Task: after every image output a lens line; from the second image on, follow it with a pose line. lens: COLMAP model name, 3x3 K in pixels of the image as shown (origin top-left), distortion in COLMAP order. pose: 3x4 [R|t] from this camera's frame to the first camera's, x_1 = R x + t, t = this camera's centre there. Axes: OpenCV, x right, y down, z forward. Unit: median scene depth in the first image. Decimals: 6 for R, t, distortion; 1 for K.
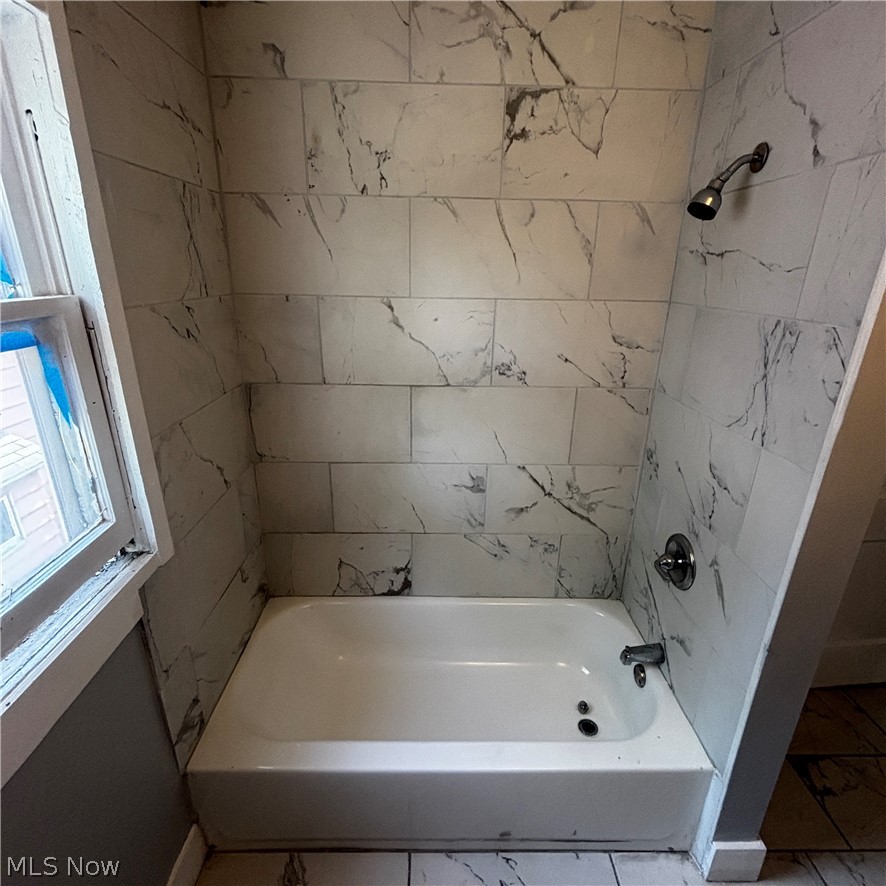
lens RADIAL K [[480.5, 0, 439.1], [0, 480.5, 441.9], [0, 0, 1]] dist [-0.003883, 0.002752]
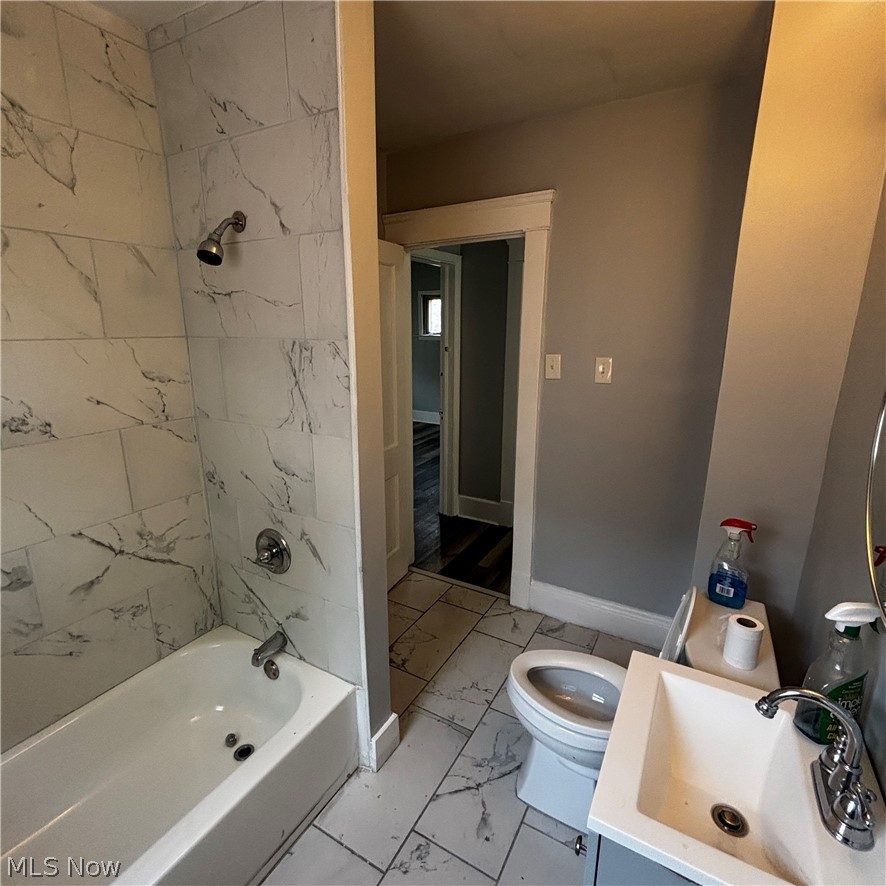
lens RADIAL K [[480.5, 0, 441.5], [0, 480.5, 442.5], [0, 0, 1]] dist [-0.003883, 0.002752]
pose [[0.510400, -0.221376, 0.830954, -0.203515], [0.297011, 0.952212, 0.071247, 0.036148], [-0.807017, 0.210438, 0.551760, -0.025577]]
